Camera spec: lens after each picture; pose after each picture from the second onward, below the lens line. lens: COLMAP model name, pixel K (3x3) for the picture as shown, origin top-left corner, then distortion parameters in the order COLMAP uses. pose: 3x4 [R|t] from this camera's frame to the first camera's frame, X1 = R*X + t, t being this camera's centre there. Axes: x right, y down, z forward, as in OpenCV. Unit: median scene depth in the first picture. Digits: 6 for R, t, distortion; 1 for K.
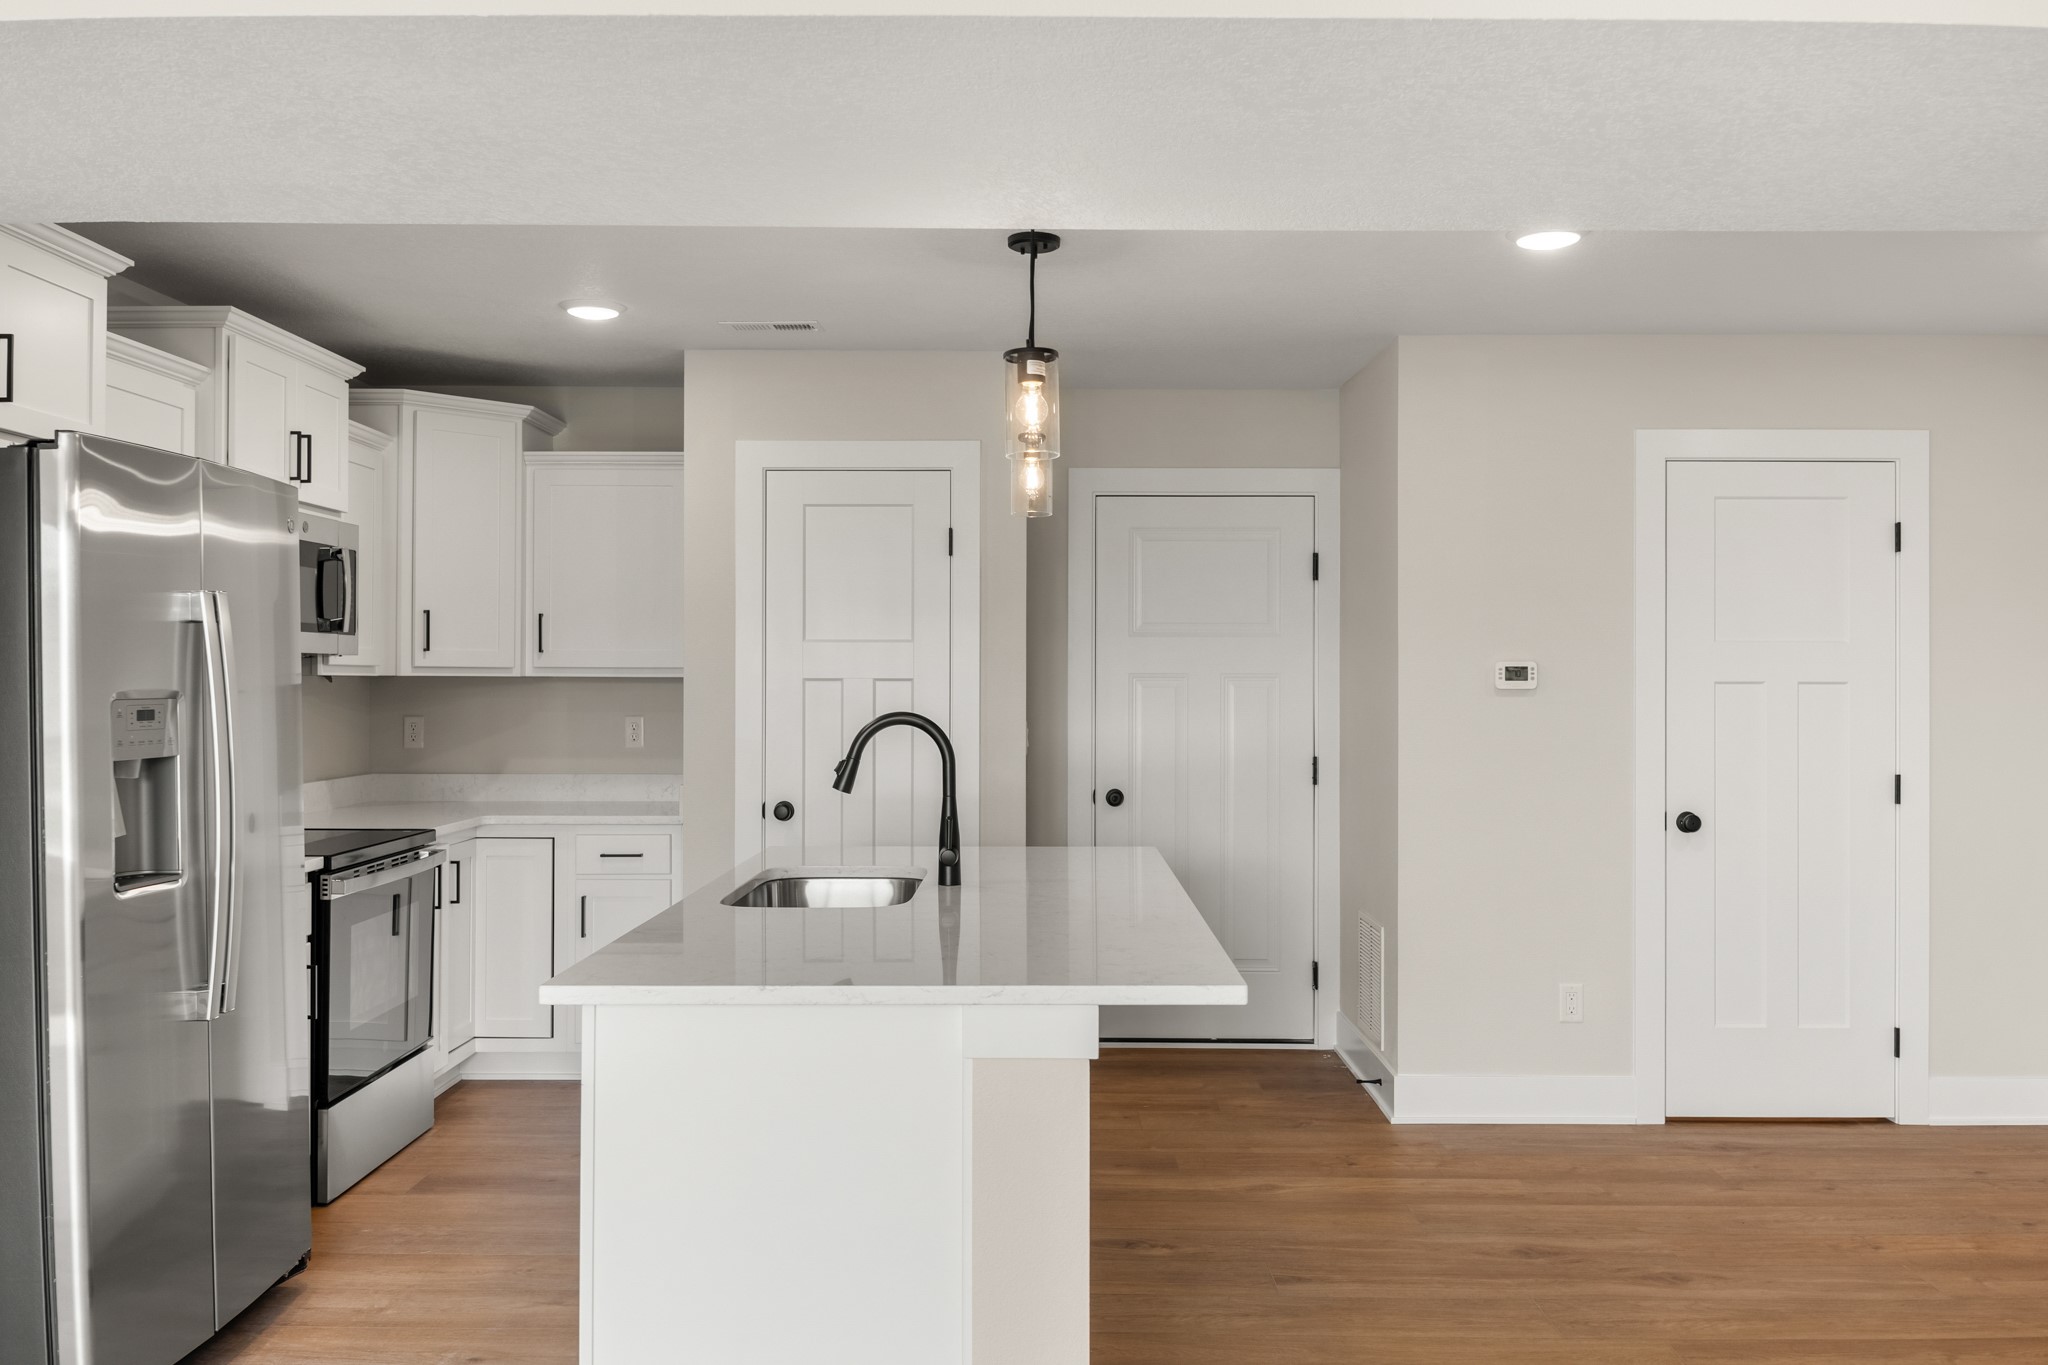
lens RADIAL K [[1690.3, 0, 1028.9], [0, 1690.3, 676.5], [0, 0, 1]] dist [0.008302, -0.044185]
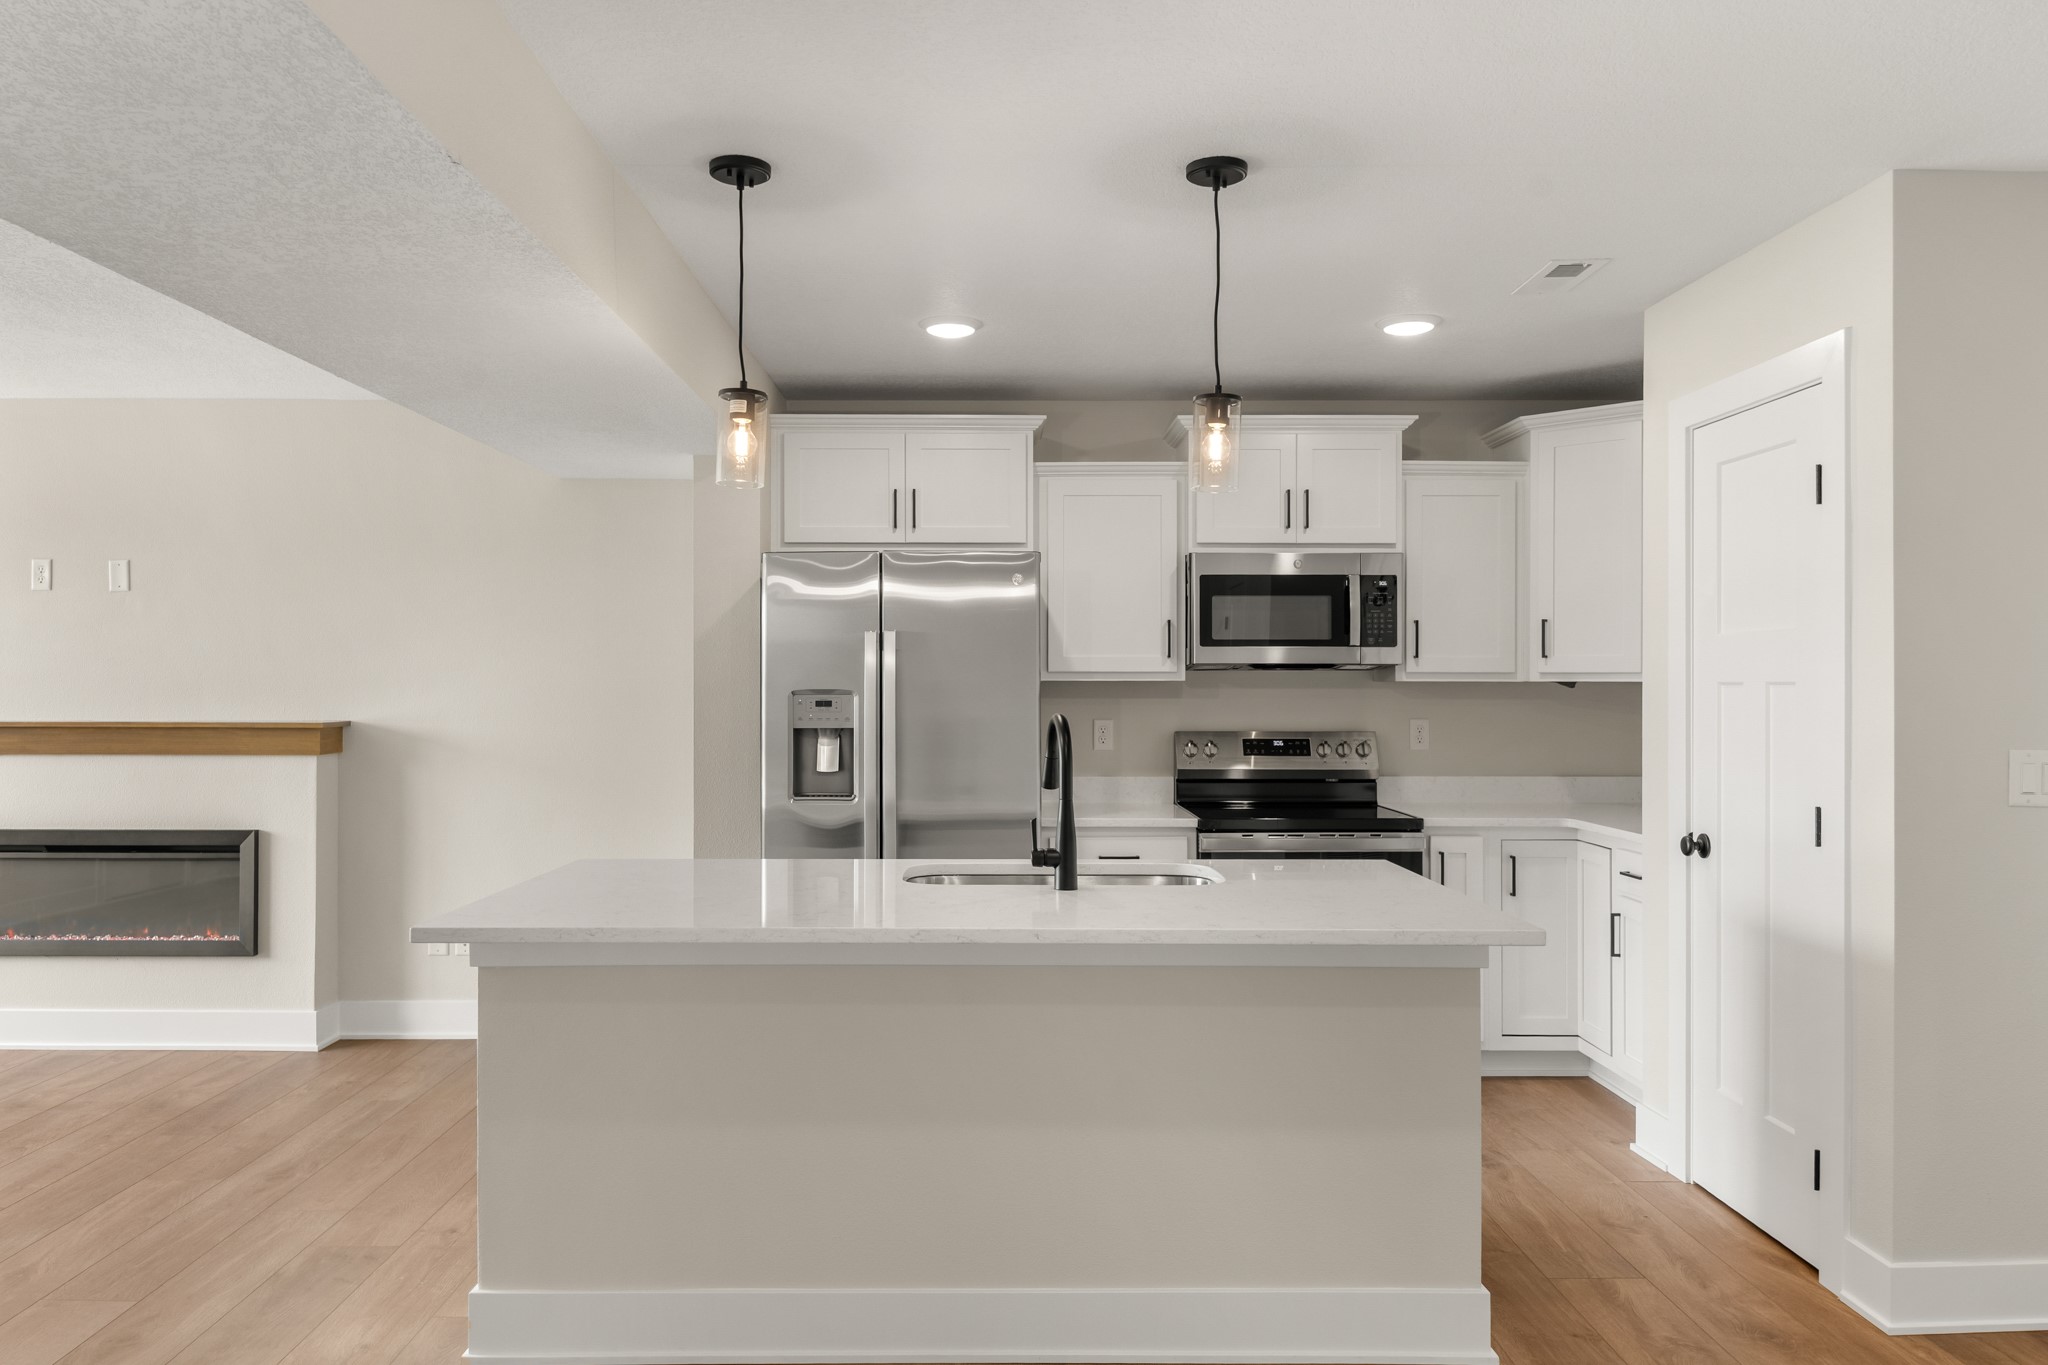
lens RADIAL K [[1410.2, 0, 978.3], [0, 1410.2, 686.2], [0, 0, 1]] dist [0.027122, -0.031224]
pose [[0.000650, -0.001258, -0.999999, 0.633492], [-0.000039, 0.999999, -0.001258, 0.004507], [1.000000, 0.000040, 0.000650, 0.767873]]
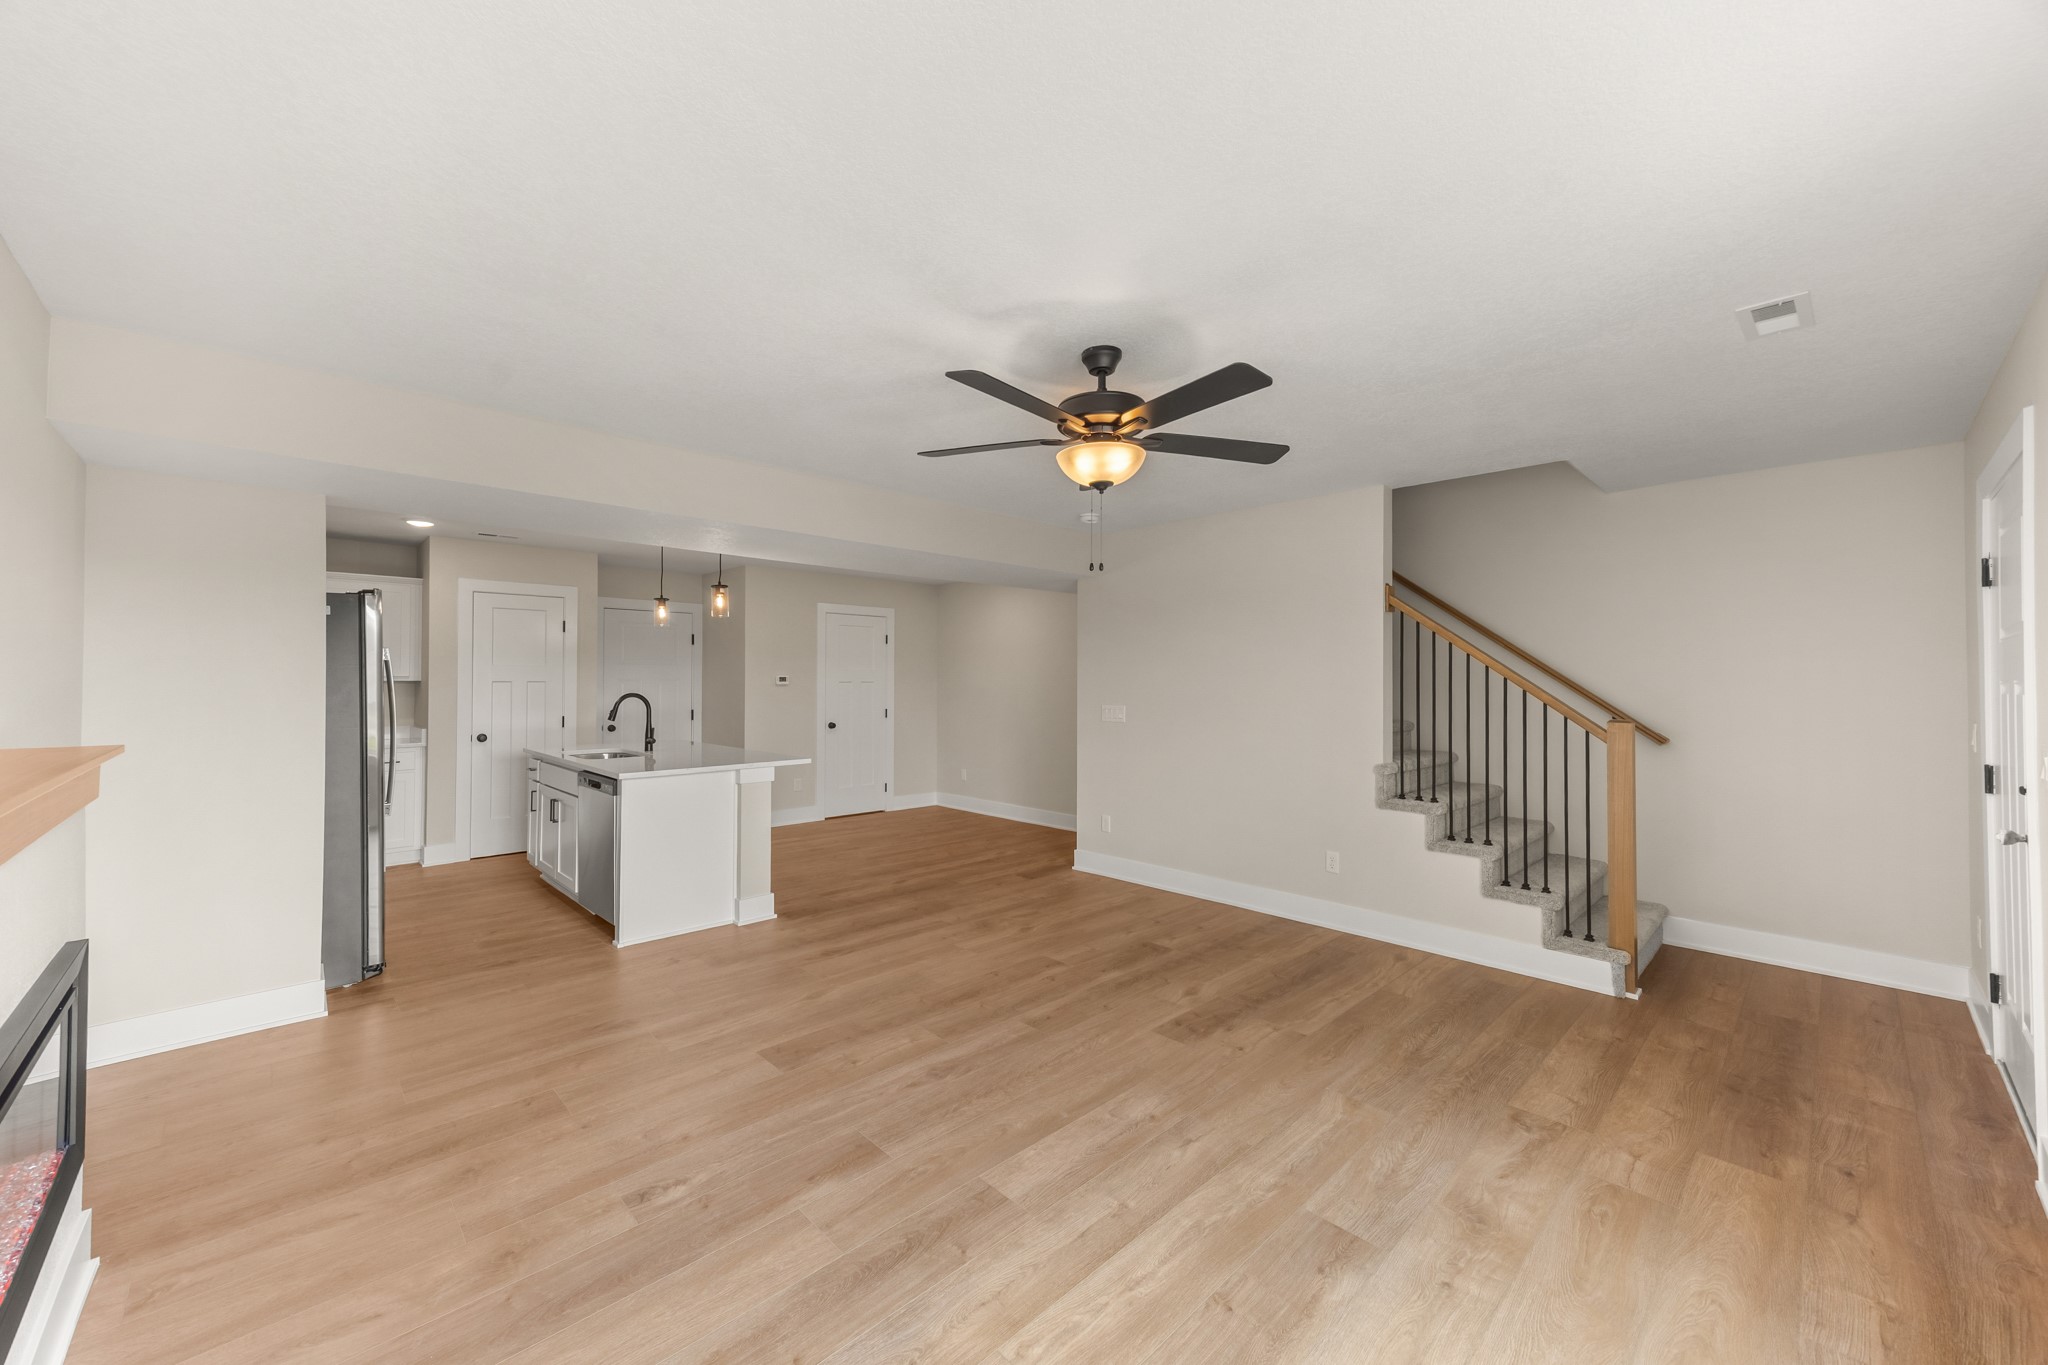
lens RADIAL K [[779.9, 0, 1033.7], [0, 779.9, 667.3], [0, 0, 1]] dist [0.012317, 0.001363]
pose [[0.708330, 0.010915, 0.705797, -0.438597], [0.000035, 0.999880, -0.015498, -0.001804], [-0.705881, 0.011003, 0.708245, -0.369540]]
